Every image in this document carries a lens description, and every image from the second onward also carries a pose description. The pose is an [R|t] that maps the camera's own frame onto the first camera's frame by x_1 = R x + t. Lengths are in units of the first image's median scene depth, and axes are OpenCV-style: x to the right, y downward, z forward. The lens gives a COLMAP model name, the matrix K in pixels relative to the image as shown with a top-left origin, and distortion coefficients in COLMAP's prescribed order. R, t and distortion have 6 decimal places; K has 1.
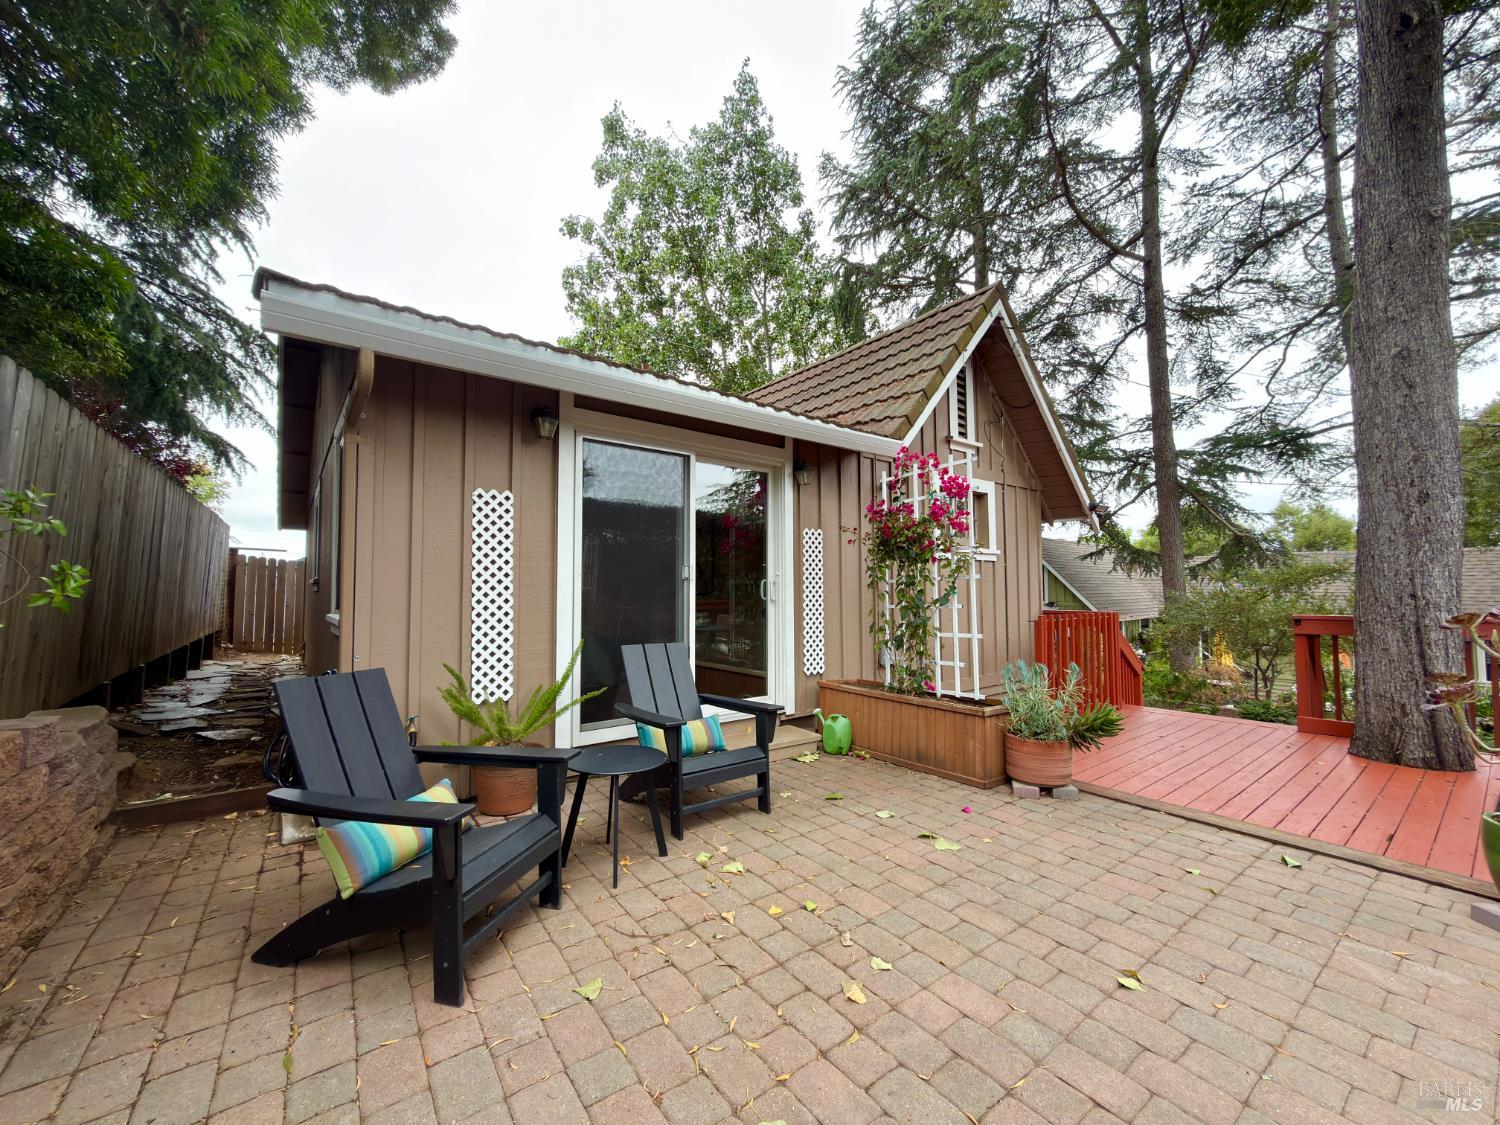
lens RADIAL K [[595.8, 0, 752.3], [0, 595.8, 574.4], [0, 0, 1]] dist [-0.007045, 0.000670]
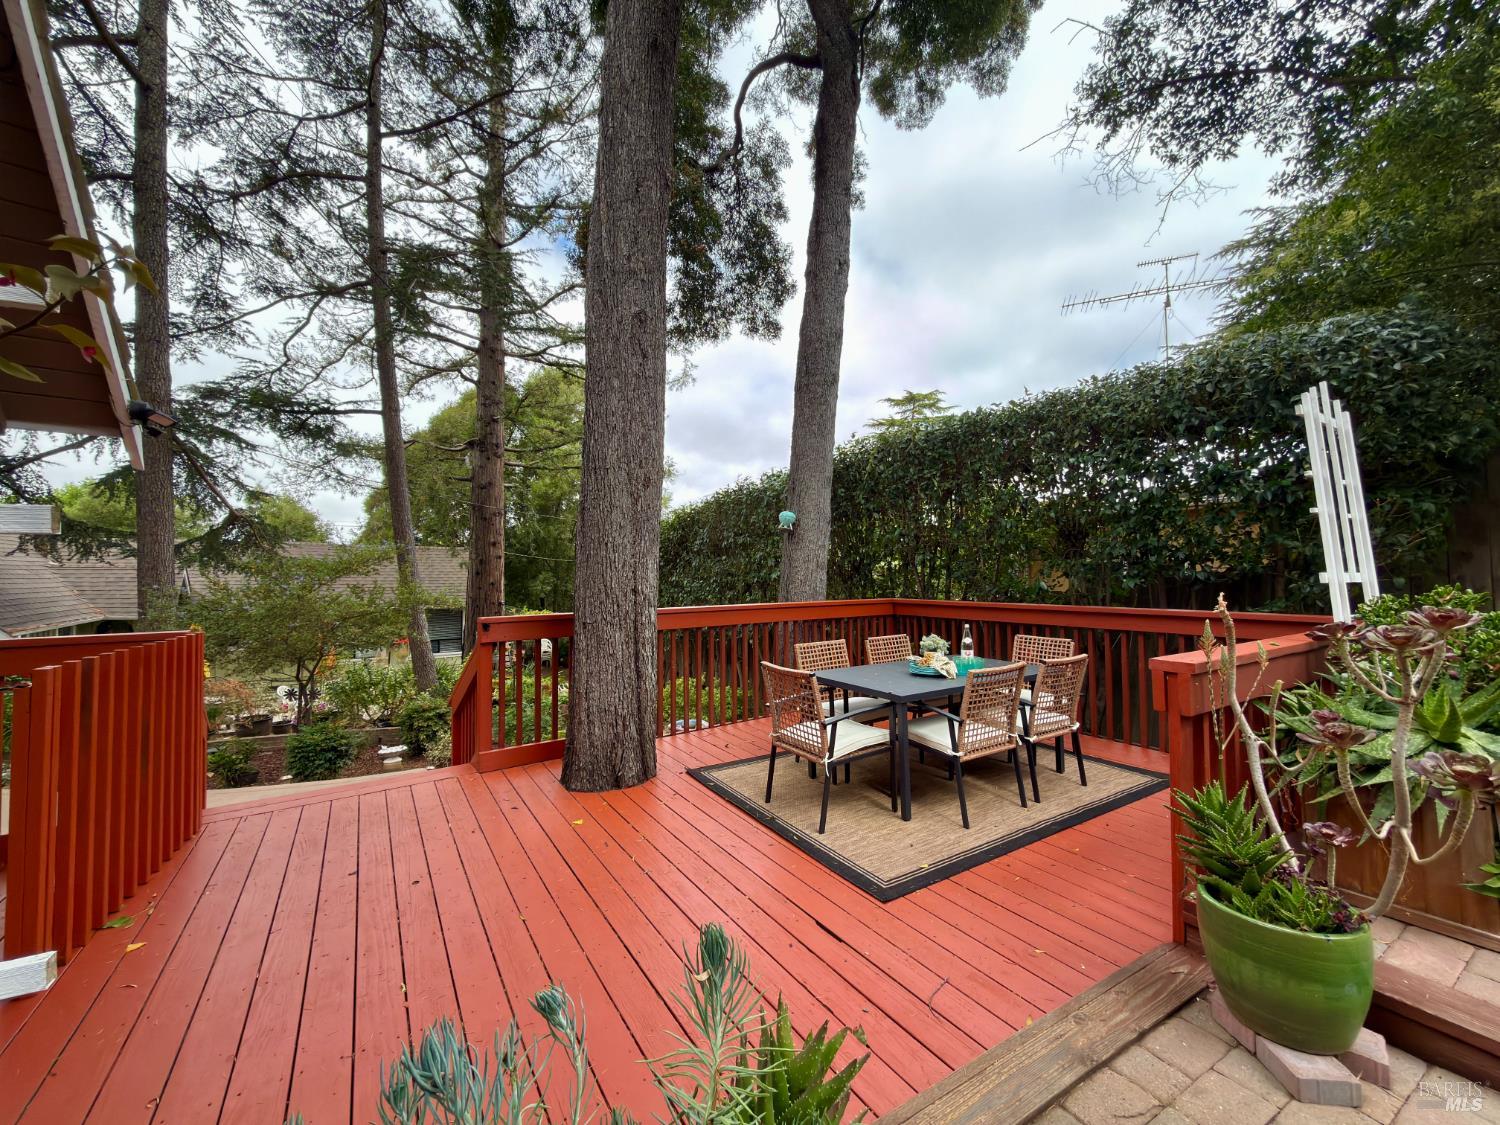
lens RADIAL K [[595.8, 0, 749.4], [0, 595.8, 564.3], [0, 0, 1]] dist [-0.007045, 0.000670]
pose [[0.091072, 0.021140, 0.995620, 0.113397], [-0.023032, 0.999552, -0.019117, 0.004168], [-0.995578, -0.021190, 0.091518, 0.348363]]
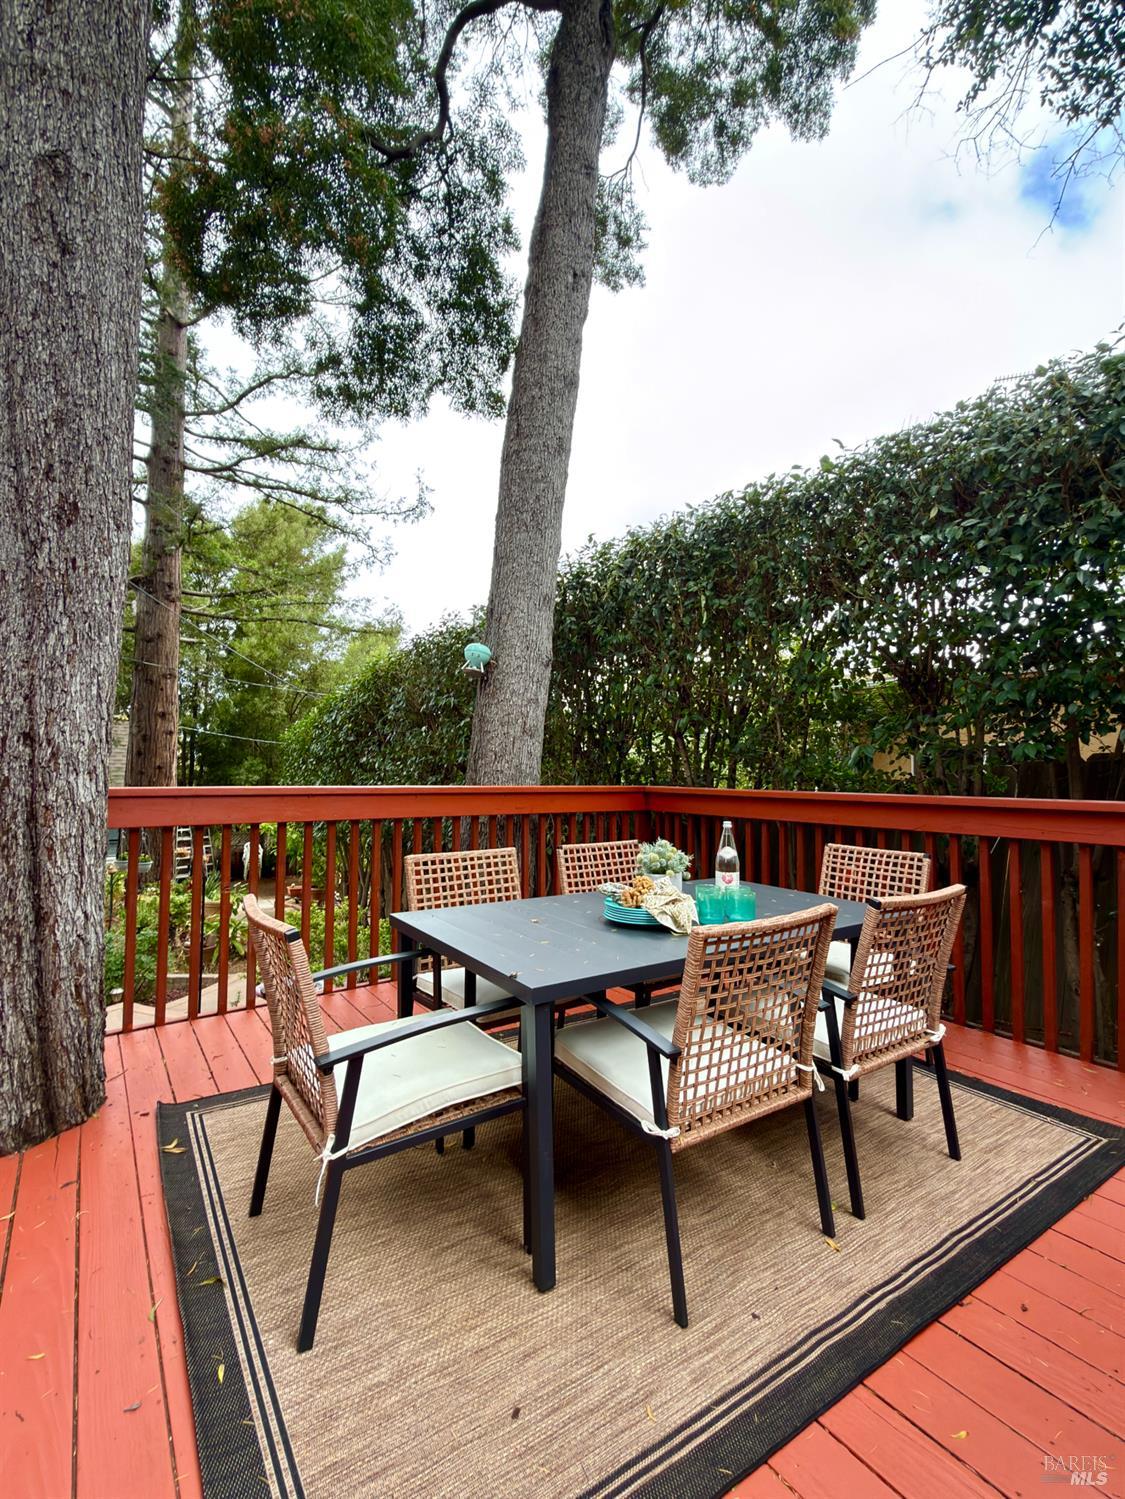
lens RADIAL K [[699.6, 0, 557.5], [0, 699.6, 738.6], [0, 0, 1]] dist [-0.009059, 0.001824]
pose [[0.053804, 0.051209, 0.997238, 0.299656], [-0.043858, 0.997842, -0.048874, 0.021052], [-0.997588, -0.041107, 0.055934, 0.277550]]
